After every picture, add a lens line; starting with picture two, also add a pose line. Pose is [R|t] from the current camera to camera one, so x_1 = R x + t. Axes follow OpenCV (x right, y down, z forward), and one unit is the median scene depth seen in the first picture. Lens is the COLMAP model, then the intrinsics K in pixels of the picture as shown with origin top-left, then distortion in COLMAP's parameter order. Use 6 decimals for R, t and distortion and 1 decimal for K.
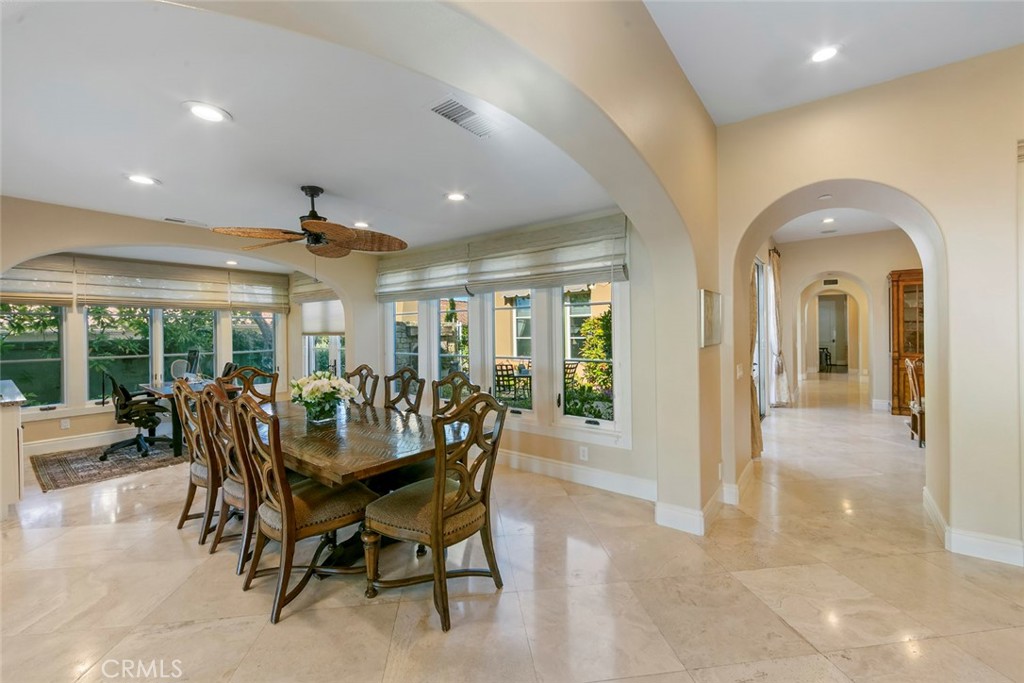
lens RADIAL K [[416.3, 0, 511.7], [0, 416.3, 349.2], [0, 0, 1]] dist [-0.000273, -0.000134]
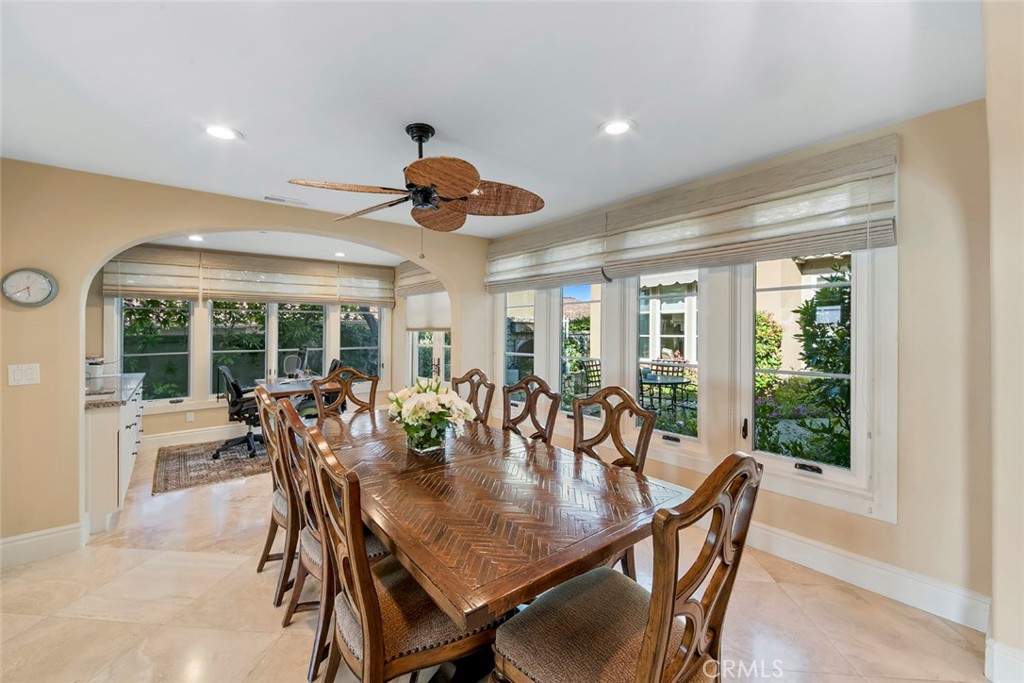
lens RADIAL K [[412.2, 0, 498.0], [0, 412.2, 337.0], [0, 0, 1]] dist [-0.000962, -0.000073]
pose [[0.968660, 0.010654, -0.248161, -0.110654], [-0.015905, 0.999690, -0.019167, -0.008582], [0.247880, 0.022513, 0.968529, 0.230603]]
